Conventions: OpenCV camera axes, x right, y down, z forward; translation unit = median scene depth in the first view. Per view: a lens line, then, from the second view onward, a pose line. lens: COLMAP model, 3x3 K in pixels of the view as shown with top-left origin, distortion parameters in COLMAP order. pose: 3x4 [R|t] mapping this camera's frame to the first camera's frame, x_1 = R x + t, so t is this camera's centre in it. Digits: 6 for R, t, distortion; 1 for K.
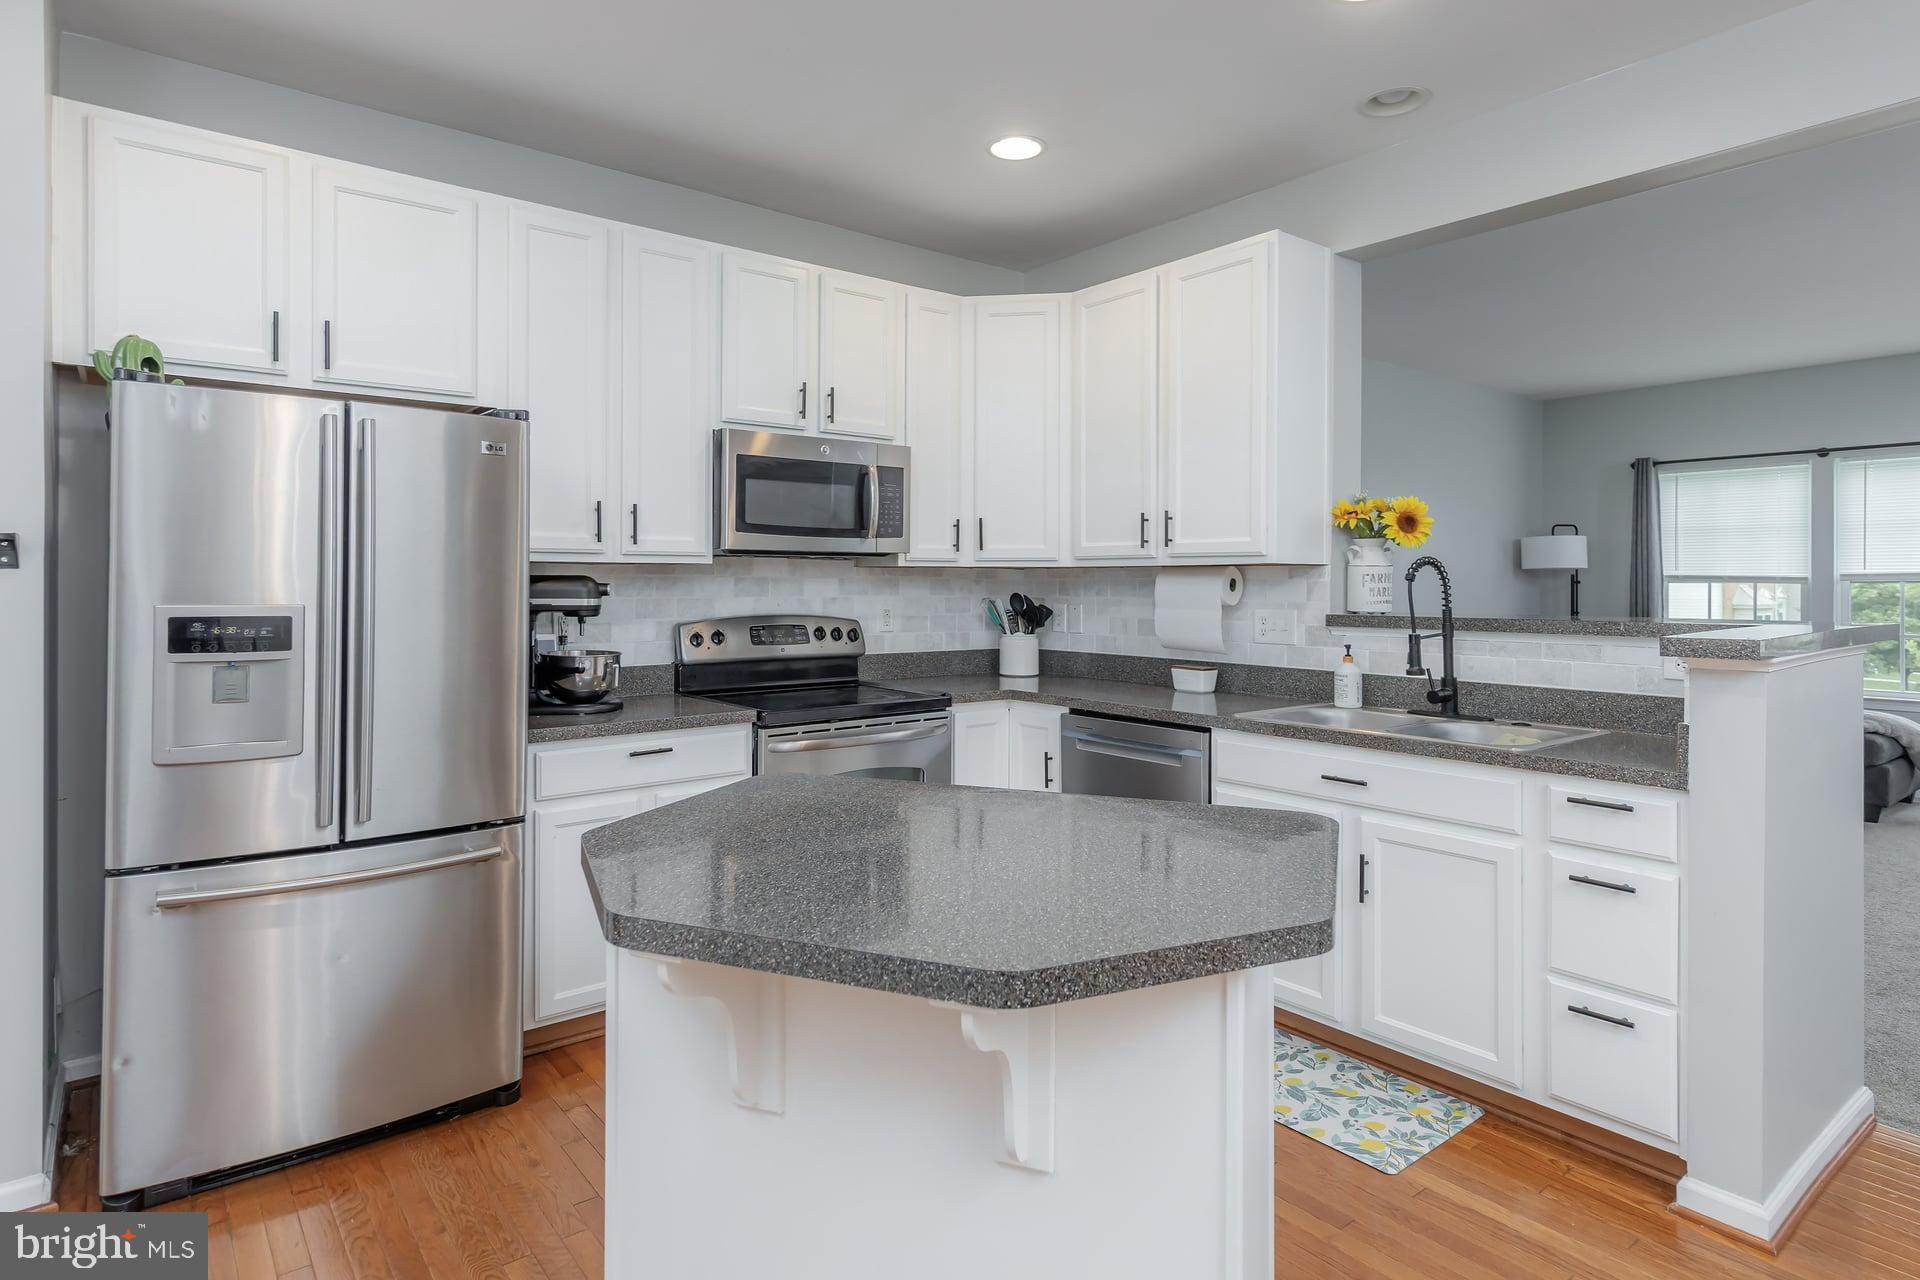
lens RADIAL K [[1027.7, 0, 924.0], [0, 1027.7, 598.4], [0, 0, 1]] dist [0.002525, -0.001305]
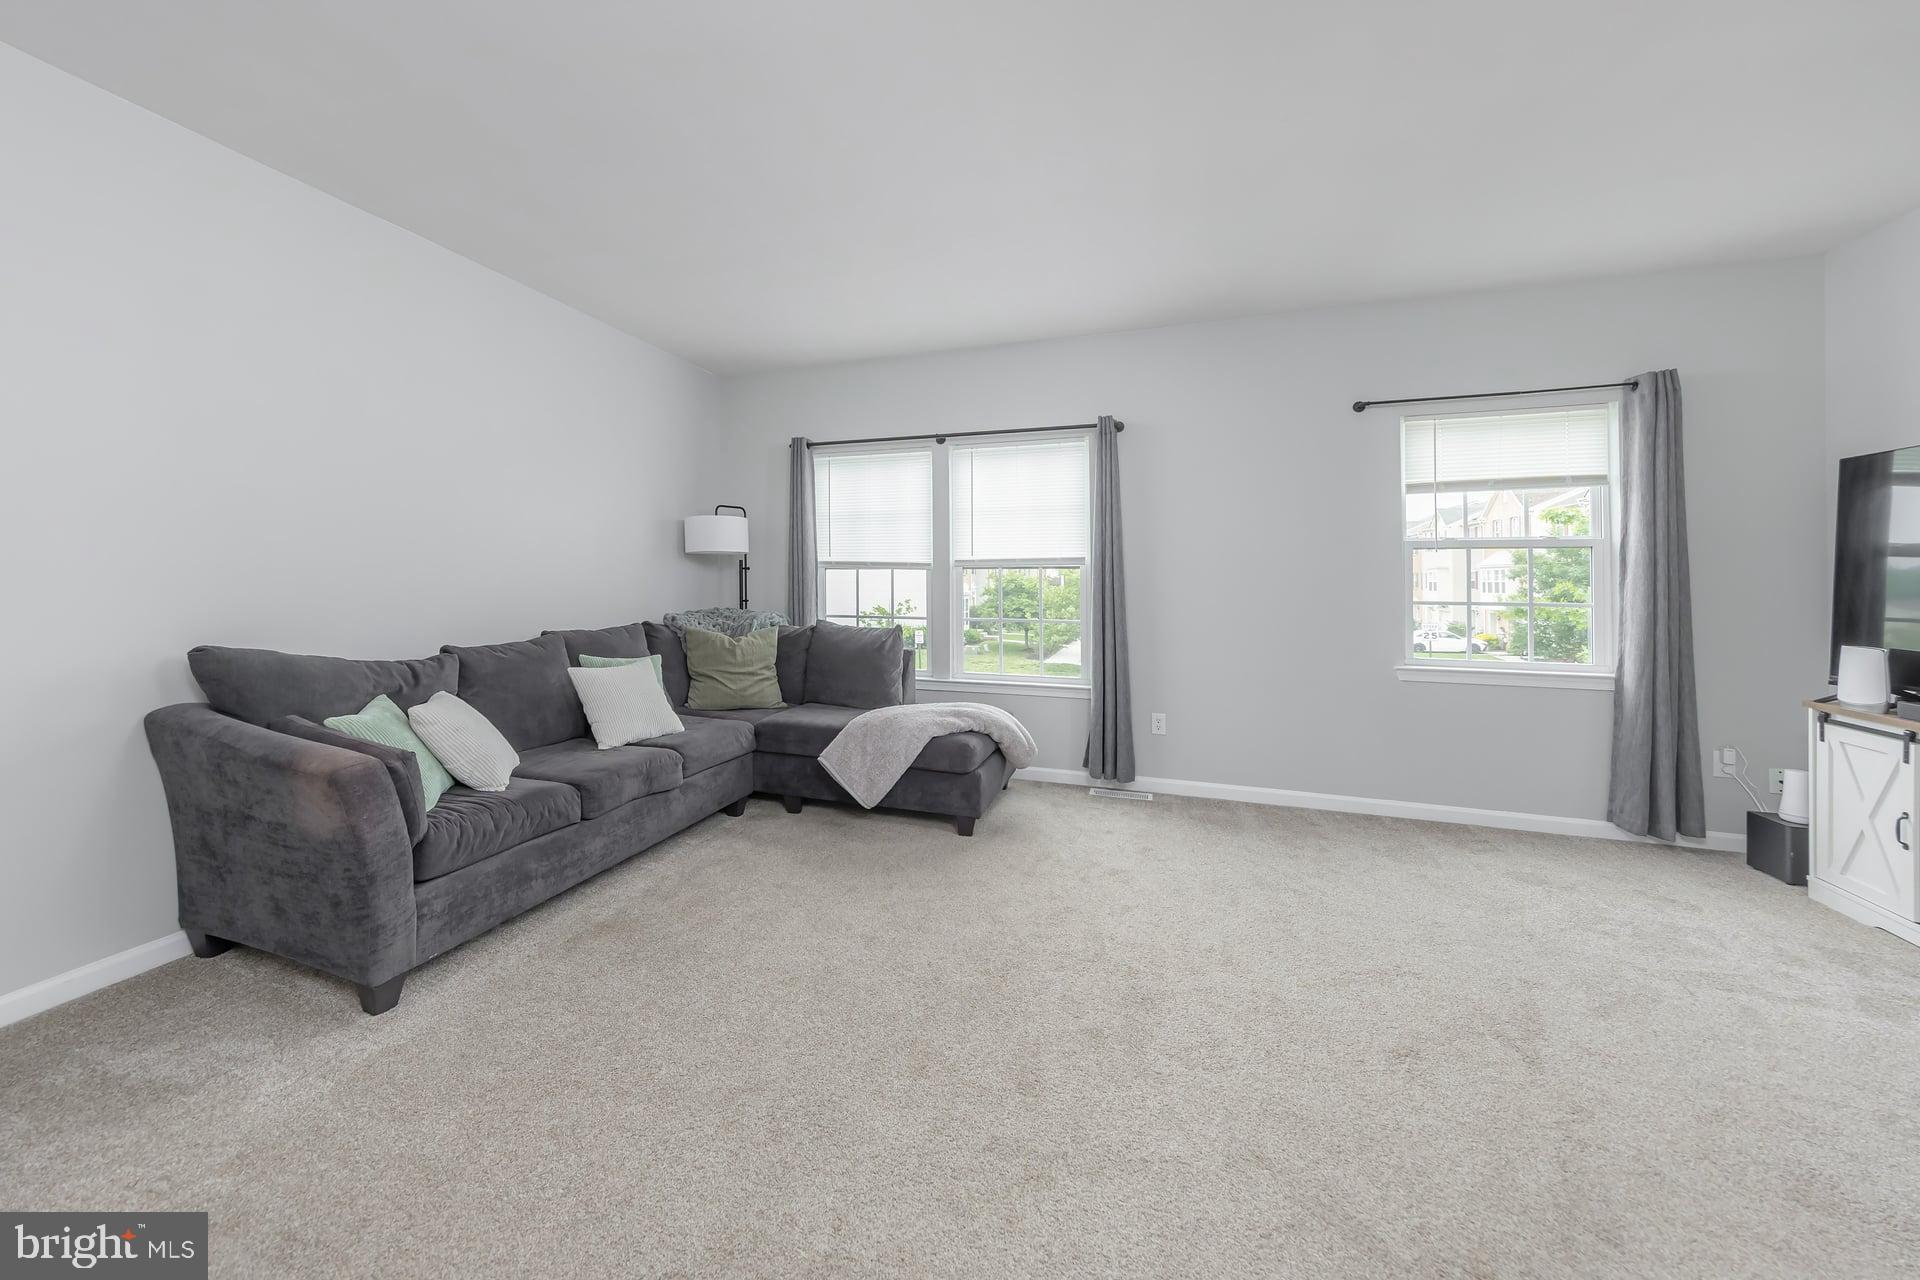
lens RADIAL K [[753.3, 0, 859.7], [0, 753.3, 564.7], [0, 0, 1]] dist [0.003241, 0.000176]
pose [[0.856213, 0.009618, 0.516534, 0.798851], [0.007763, 0.999474, -0.031478, 0.006822], [-0.516565, 0.030962, 0.855688, 0.775597]]
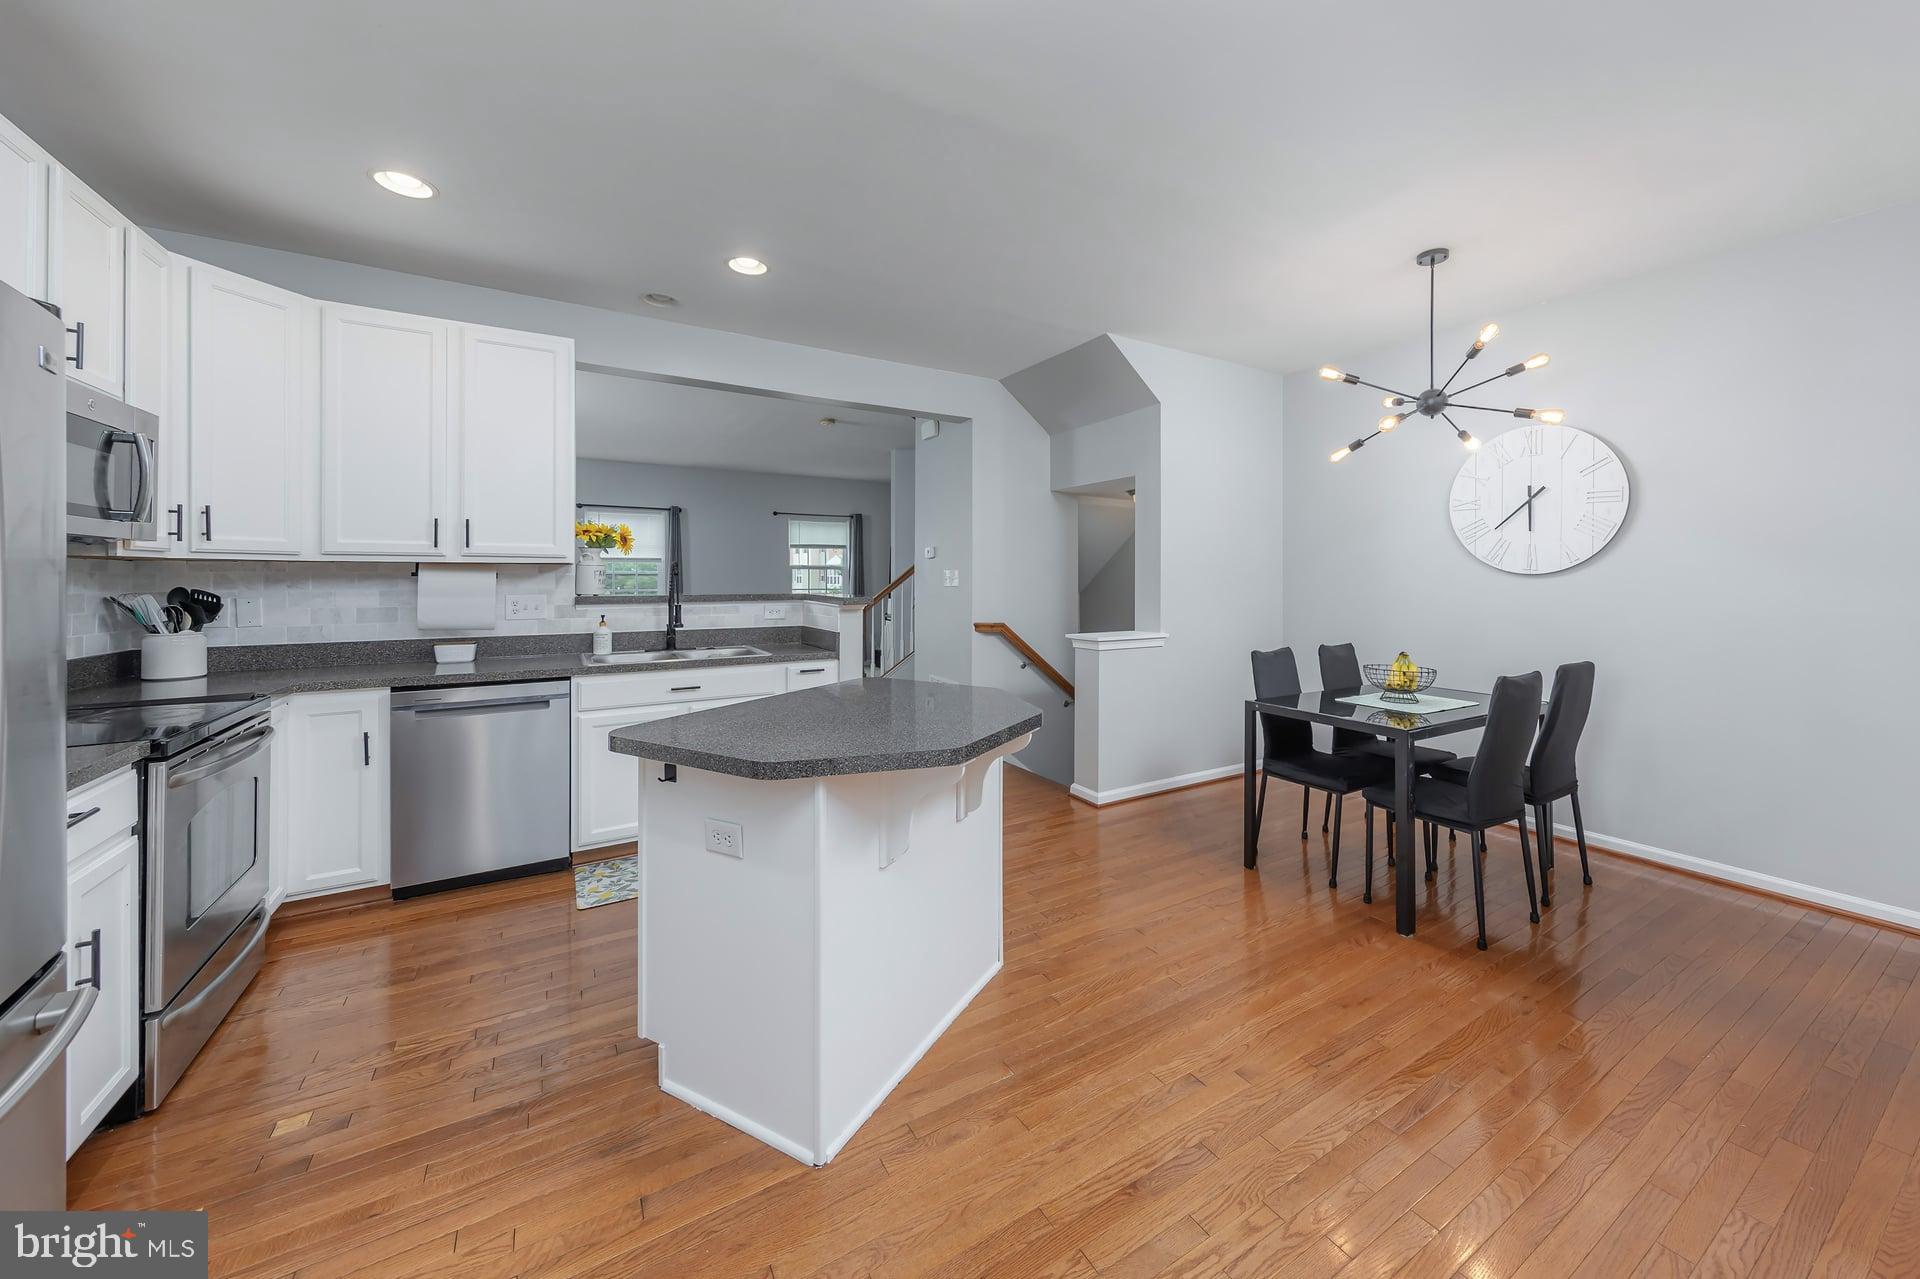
lens RADIAL K [[697.3, 0, 975.8], [0, 697.3, 595.1], [0, 0, 1]] dist [0.001405, -0.001108]
pose [[0.112098, -0.027583, 0.993314, -0.553122], [0.015717, 0.999539, 0.025982, -0.004396], [-0.993573, 0.012699, 0.112480, 0.286575]]
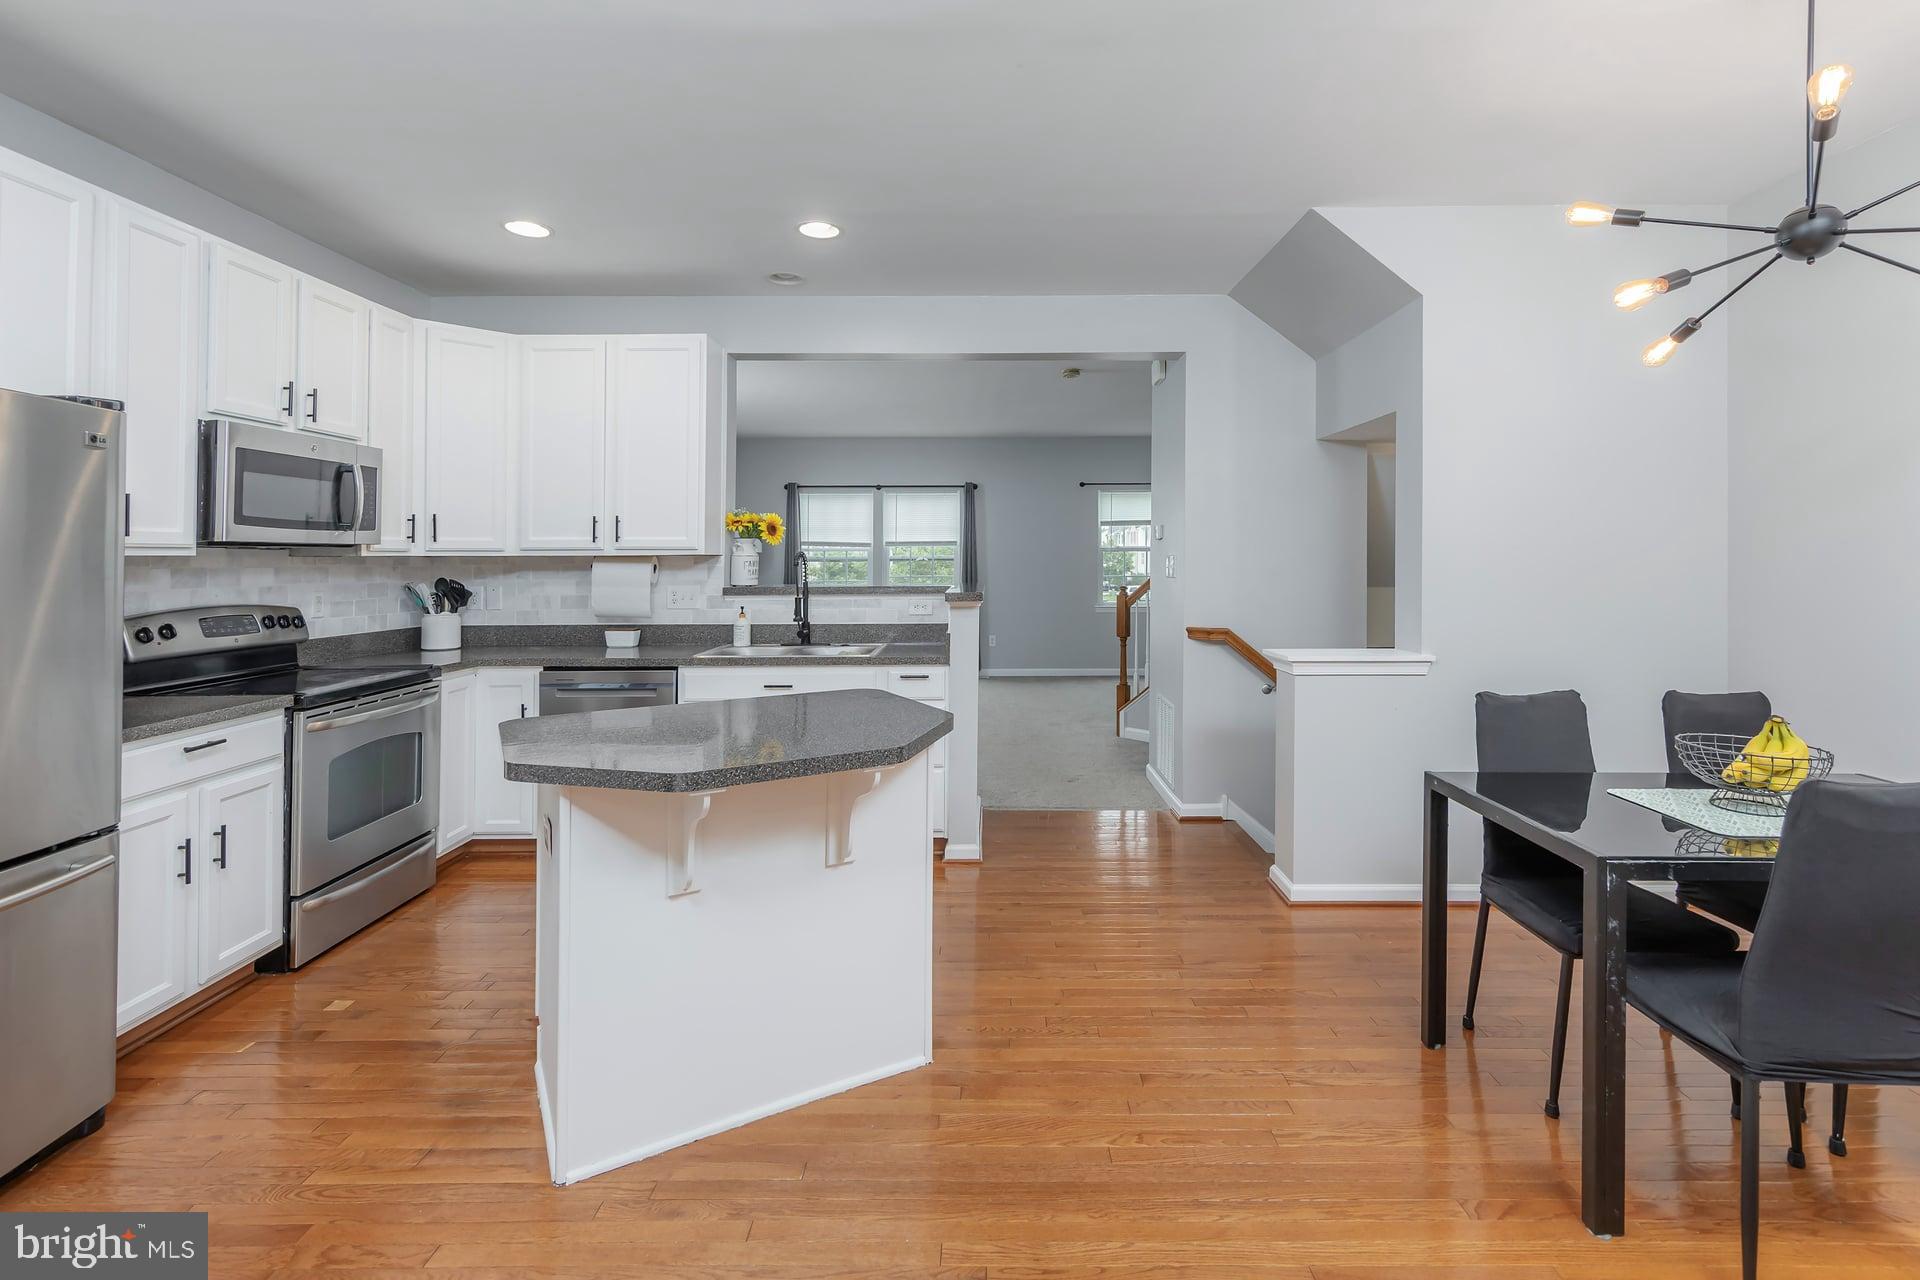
lens RADIAL K [[881.3, 0, 973.2], [0, 881.3, 571.2], [0, 0, 1]] dist [-0.001463, 0.001171]
pose [[0.617020, -0.017122, 0.786761, -0.399014], [0.019247, 0.999793, 0.006663, -0.009946], [-0.786712, 0.011032, 0.617222, -0.100665]]
